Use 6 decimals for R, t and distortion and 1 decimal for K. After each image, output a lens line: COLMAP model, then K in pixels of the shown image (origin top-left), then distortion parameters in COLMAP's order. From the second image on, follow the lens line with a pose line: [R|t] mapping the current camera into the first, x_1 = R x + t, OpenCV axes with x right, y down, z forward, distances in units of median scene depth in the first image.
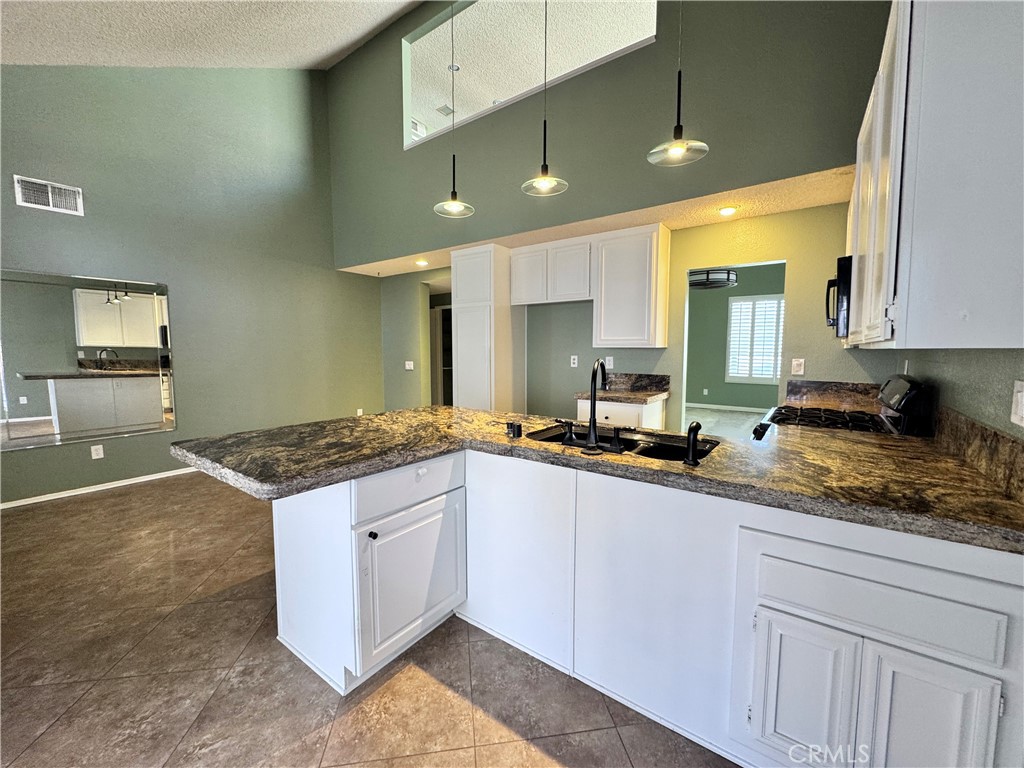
lens RADIAL K [[410.4, 0, 513.1], [0, 410.4, 382.9], [0, 0, 1]] dist [-0.005268, 0.001059]
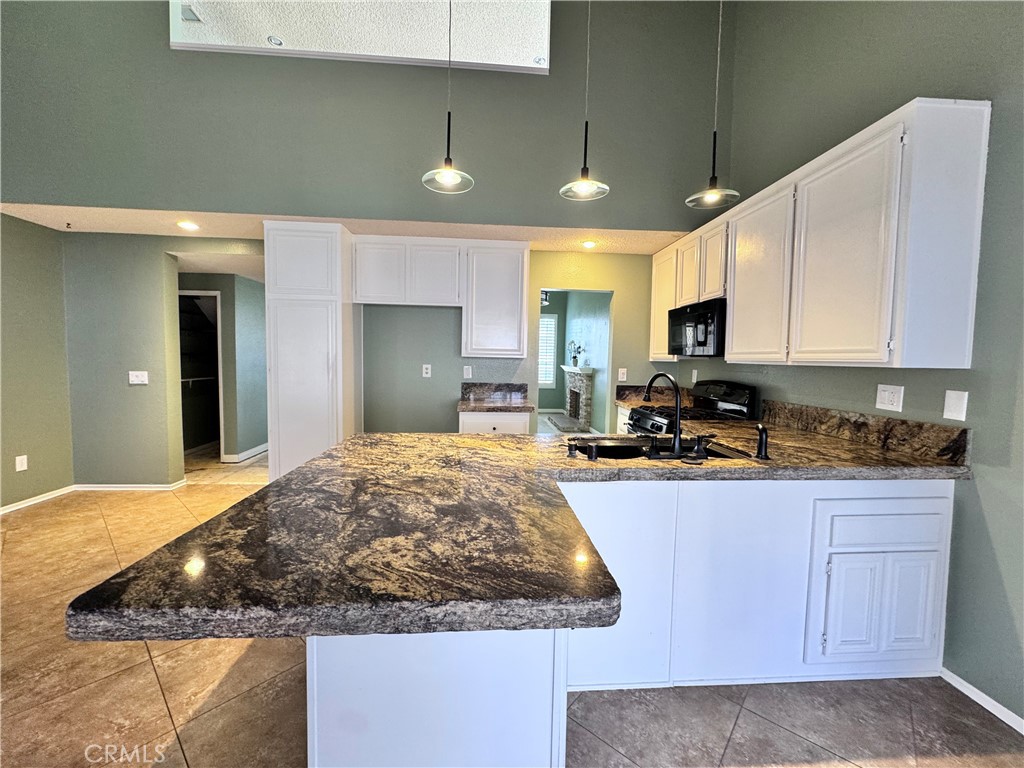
lens RADIAL K [[410.4, 0, 505.4], [0, 410.4, 382.6], [0, 0, 1]] dist [-0.005268, 0.001059]
pose [[0.762434, -0.025222, 0.646574, -0.413526], [0.035107, 0.999381, -0.002413, -0.023624], [-0.646112, 0.024540, 0.762848, 0.245392]]
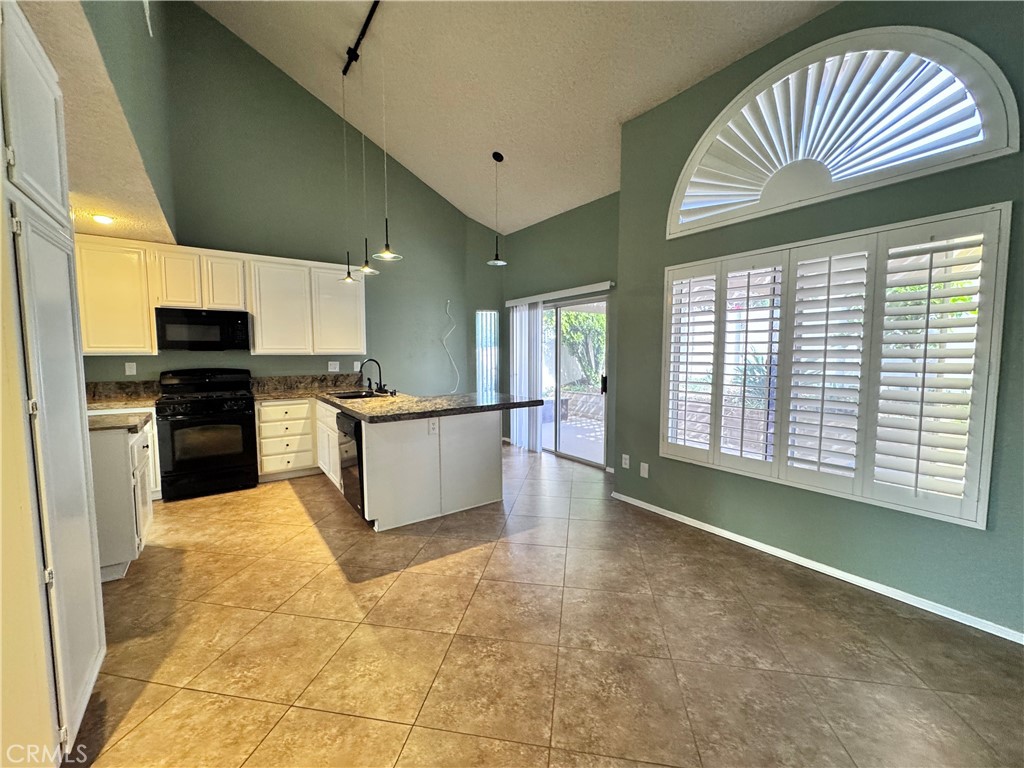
lens RADIAL K [[410.4, 0, 507.8], [0, 410.4, 382.7], [0, 0, 1]] dist [-0.005268, 0.001059]
pose [[-0.948470, -0.020868, 0.316180, -0.713504], [0.030561, 0.987153, 0.156830, -0.148193], [-0.315391, 0.158411, -0.935647, 1.626913]]
